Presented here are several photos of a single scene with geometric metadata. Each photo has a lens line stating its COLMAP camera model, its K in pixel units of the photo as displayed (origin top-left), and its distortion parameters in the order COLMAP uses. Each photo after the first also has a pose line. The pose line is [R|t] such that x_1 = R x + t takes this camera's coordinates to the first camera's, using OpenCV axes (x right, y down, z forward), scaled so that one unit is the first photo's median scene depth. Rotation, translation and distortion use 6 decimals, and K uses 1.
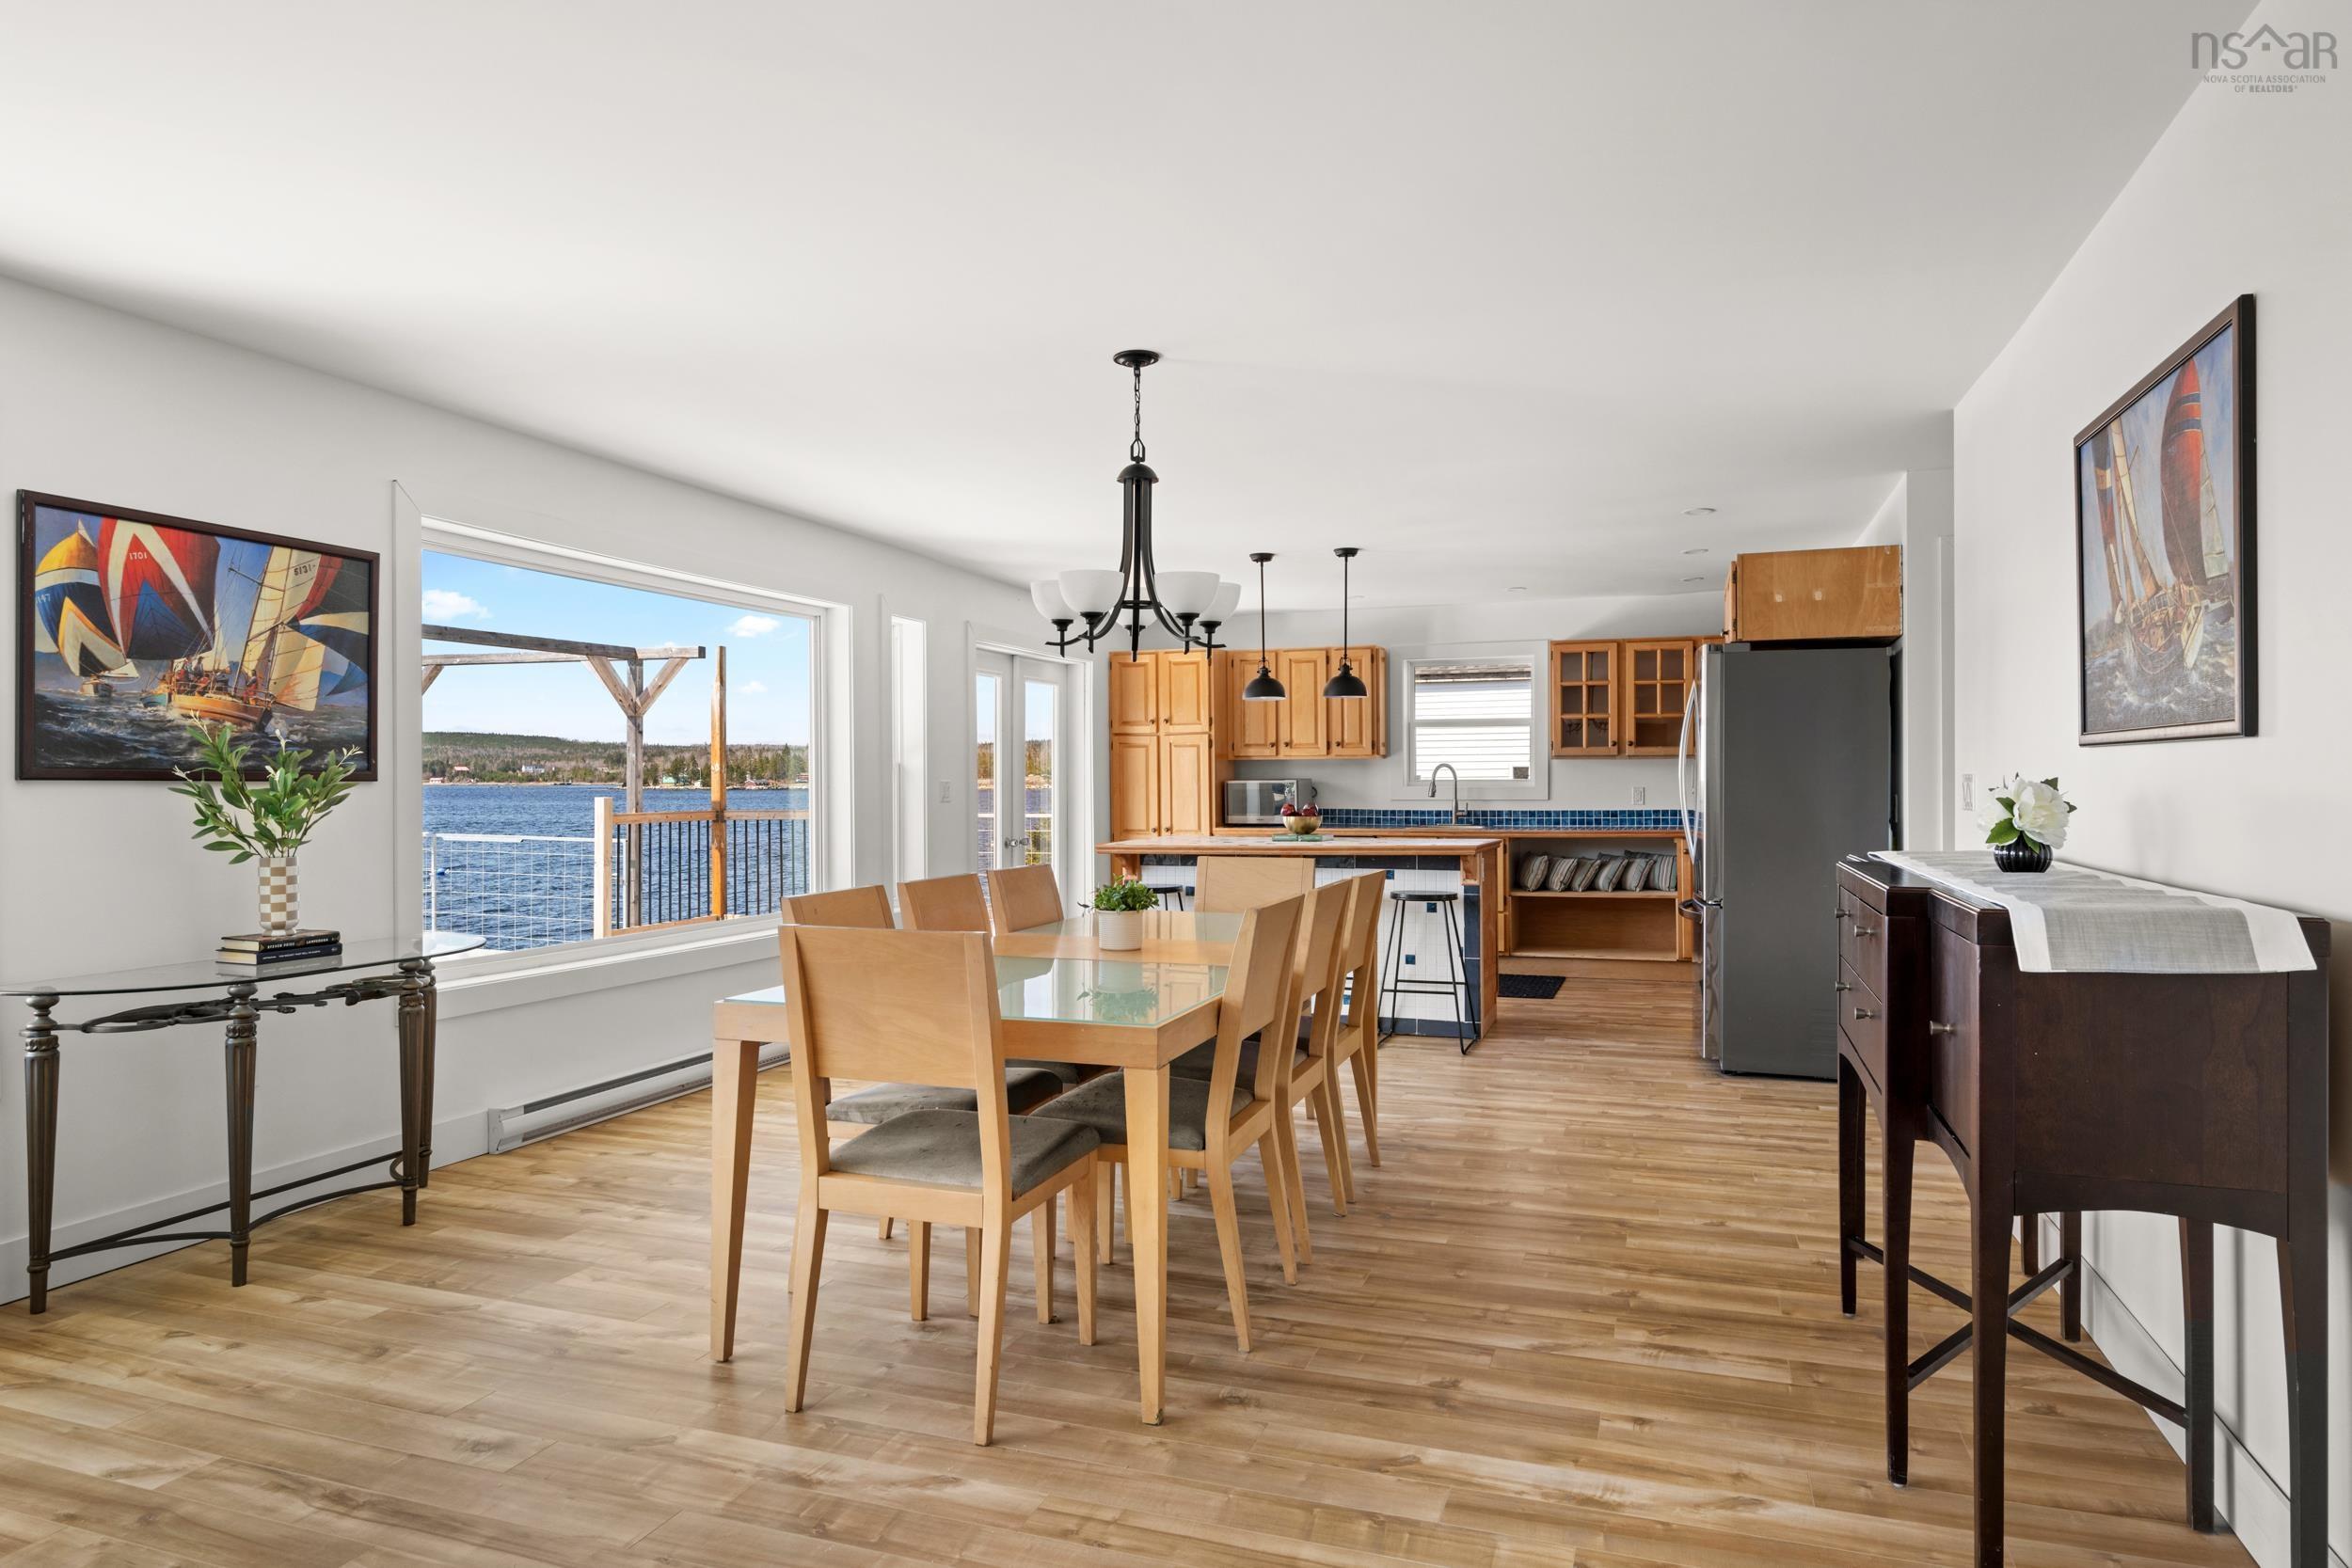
lens RADIAL K [[1401.4, 0, 1176.0], [0, 1401.4, 784.0], [0, 0, 1]] dist [0.000278, 0.000446]
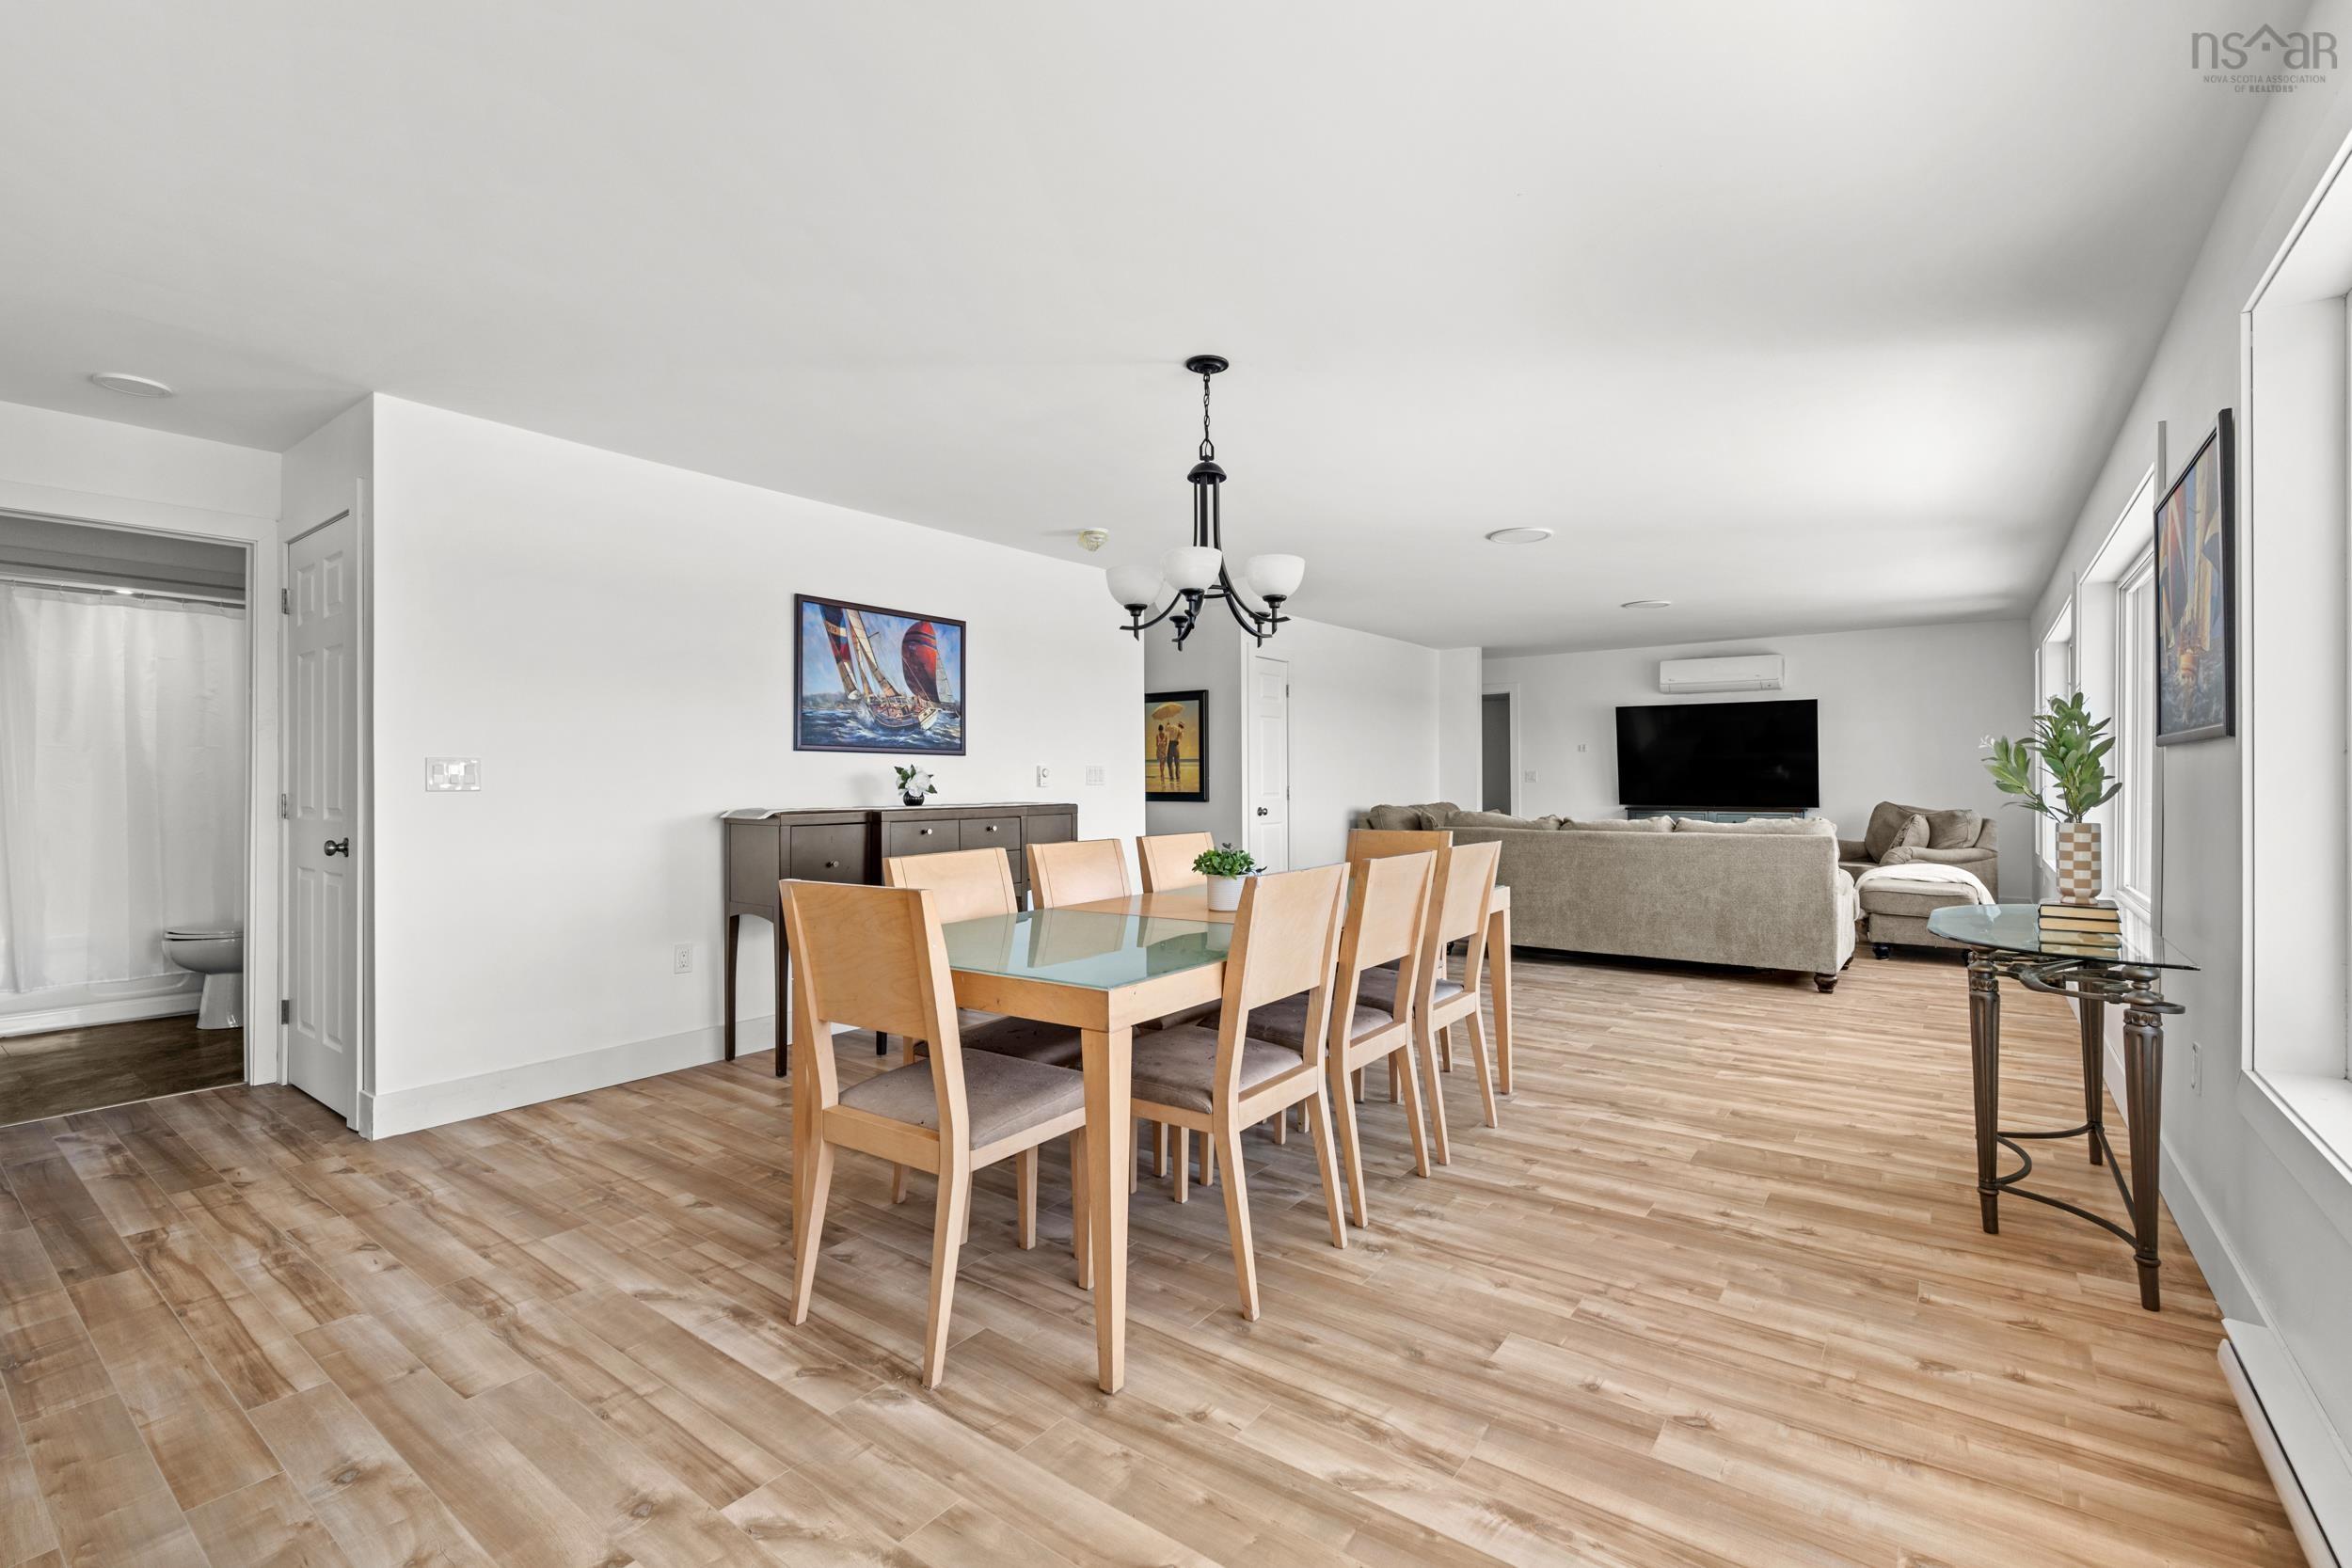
lens RADIAL K [[1041.1, 0, 1176.0], [0, 1041.1, 784.0], [0, 0, 1]] dist [0.002259, 0.000552]
pose [[-0.954720, 0.007059, 0.297424, -0.243224], [0.008191, 0.999963, 0.002562, 0.017443], [-0.297395, 0.004883, -0.954742, 1.781801]]
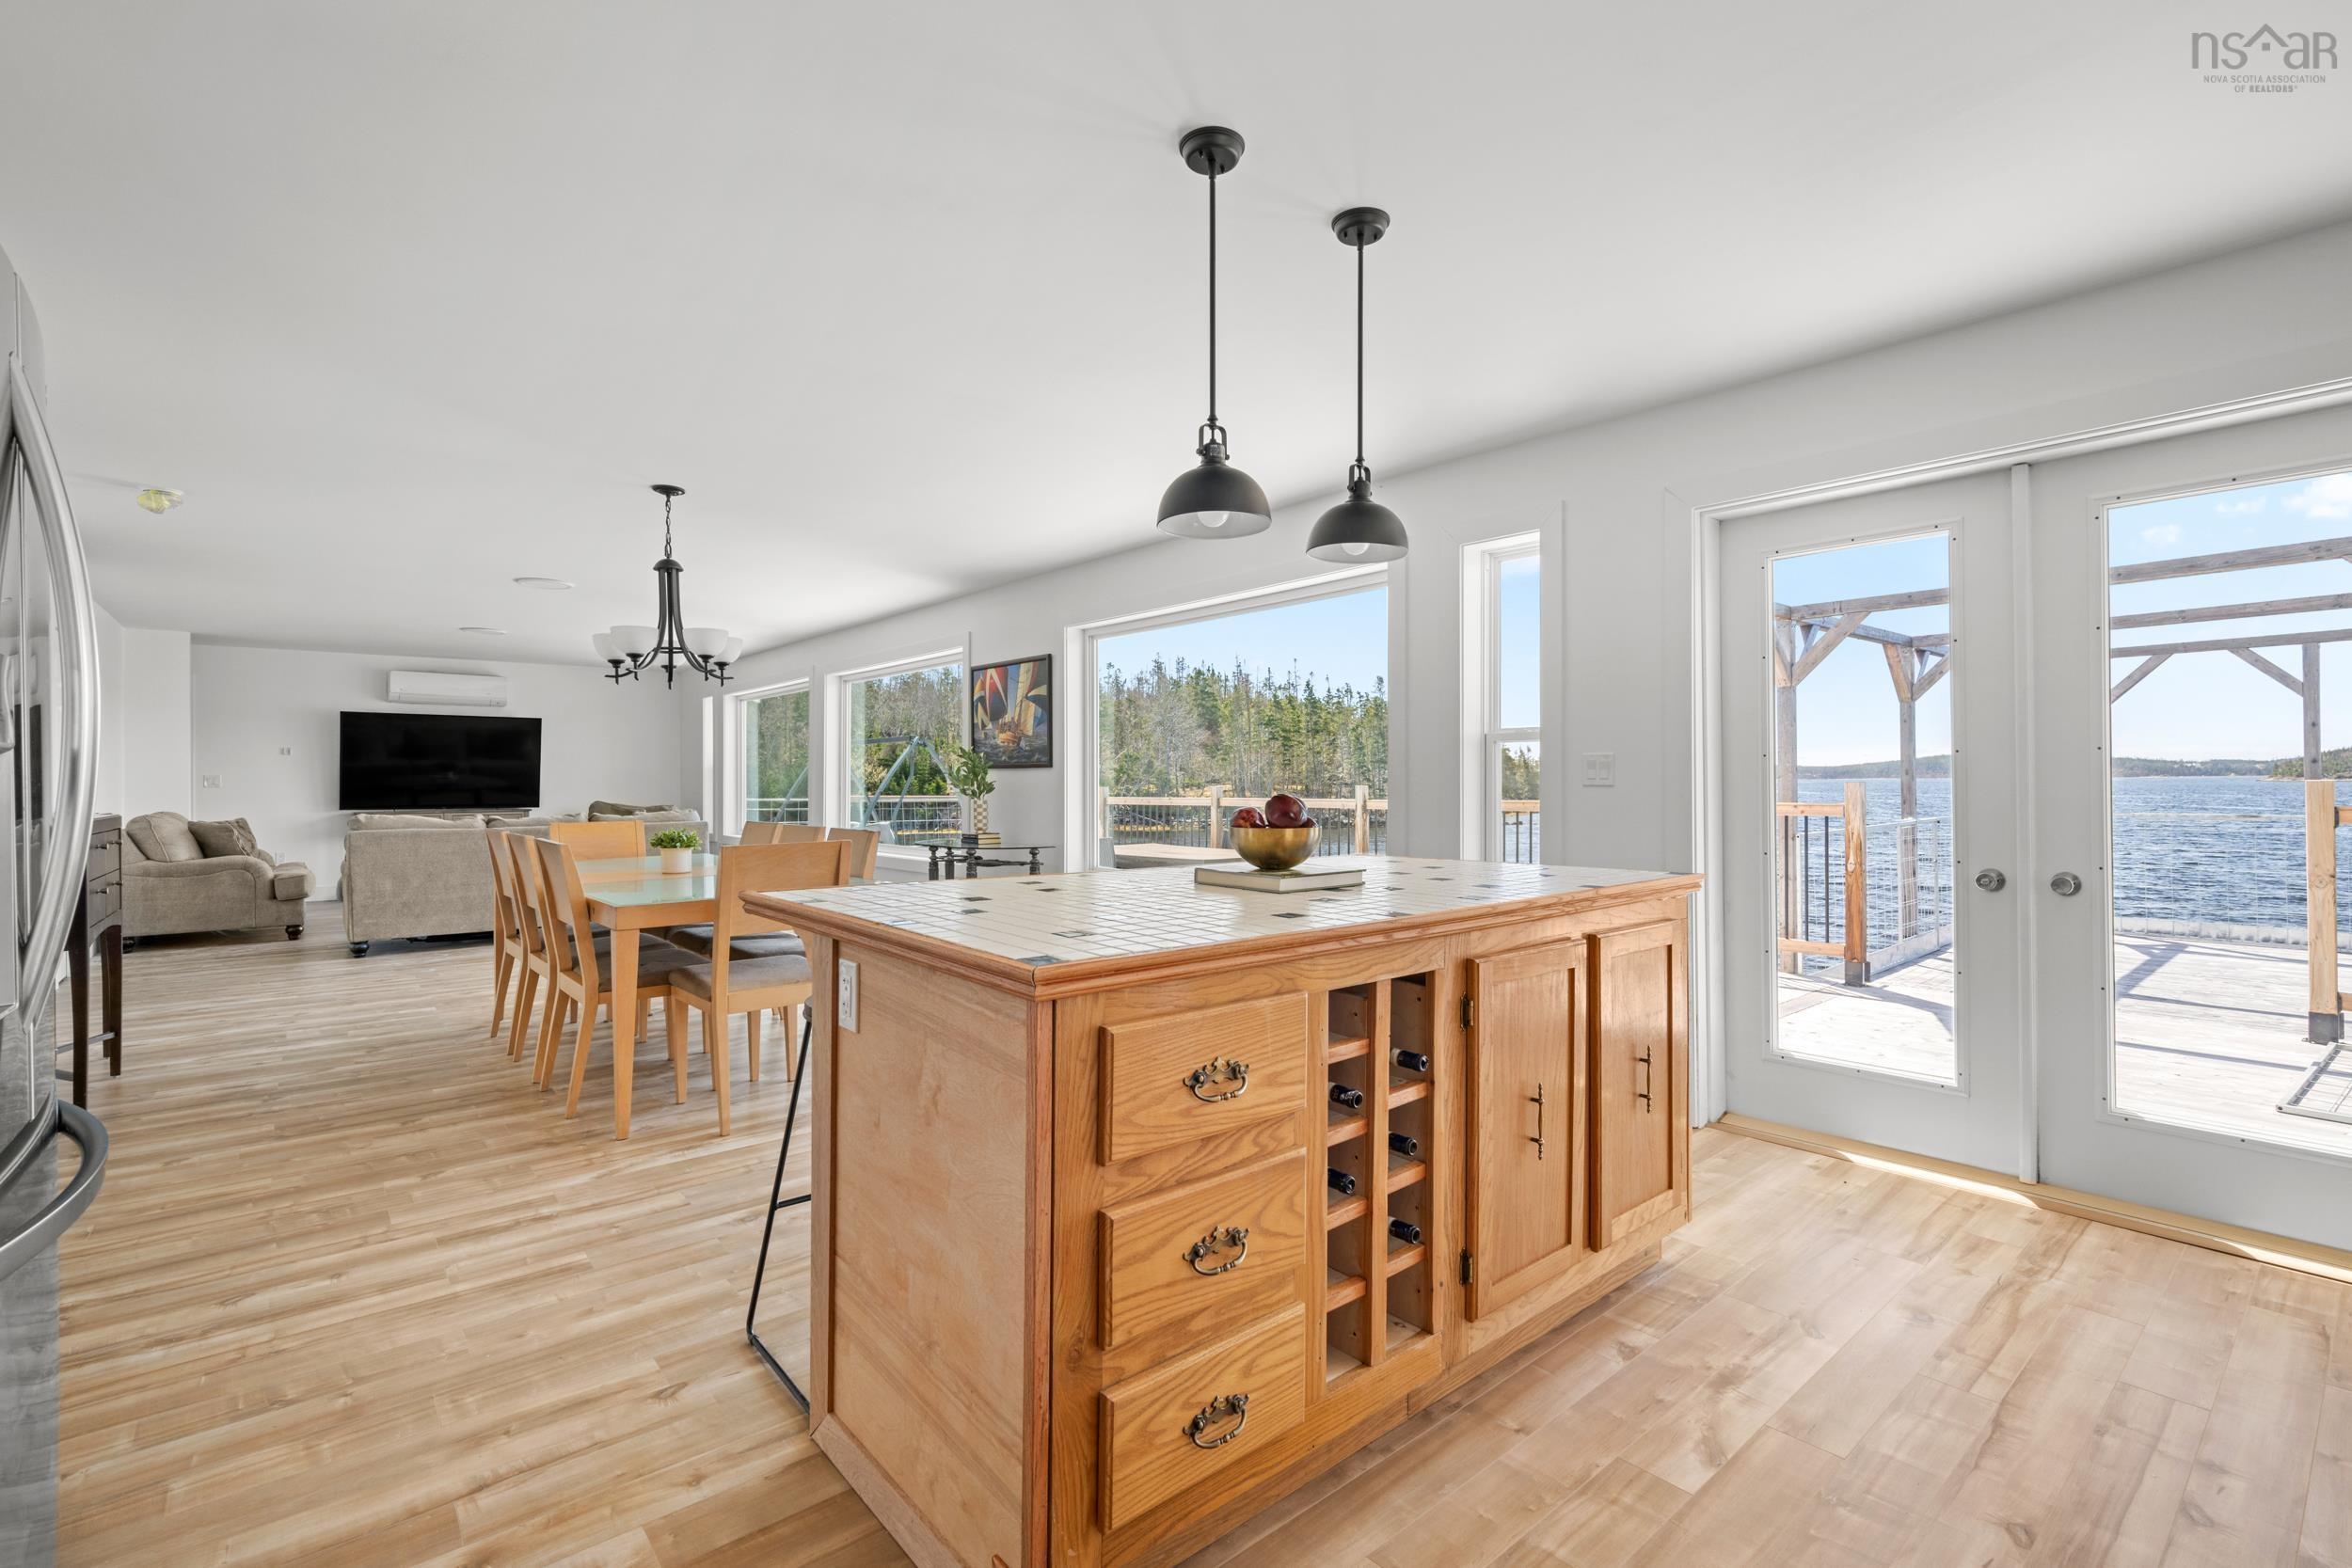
lens RADIAL K [[1041.1, 0, 1176.0], [0, 1041.1, 784.0], [0, 0, 1]] dist [0.002259, 0.000552]
pose [[-0.505695, 0.008810, -0.862667, 0.683503], [0.005503, 0.999960, 0.006986, 0.013986], [0.862695, -0.001215, -0.505723, 2.067380]]
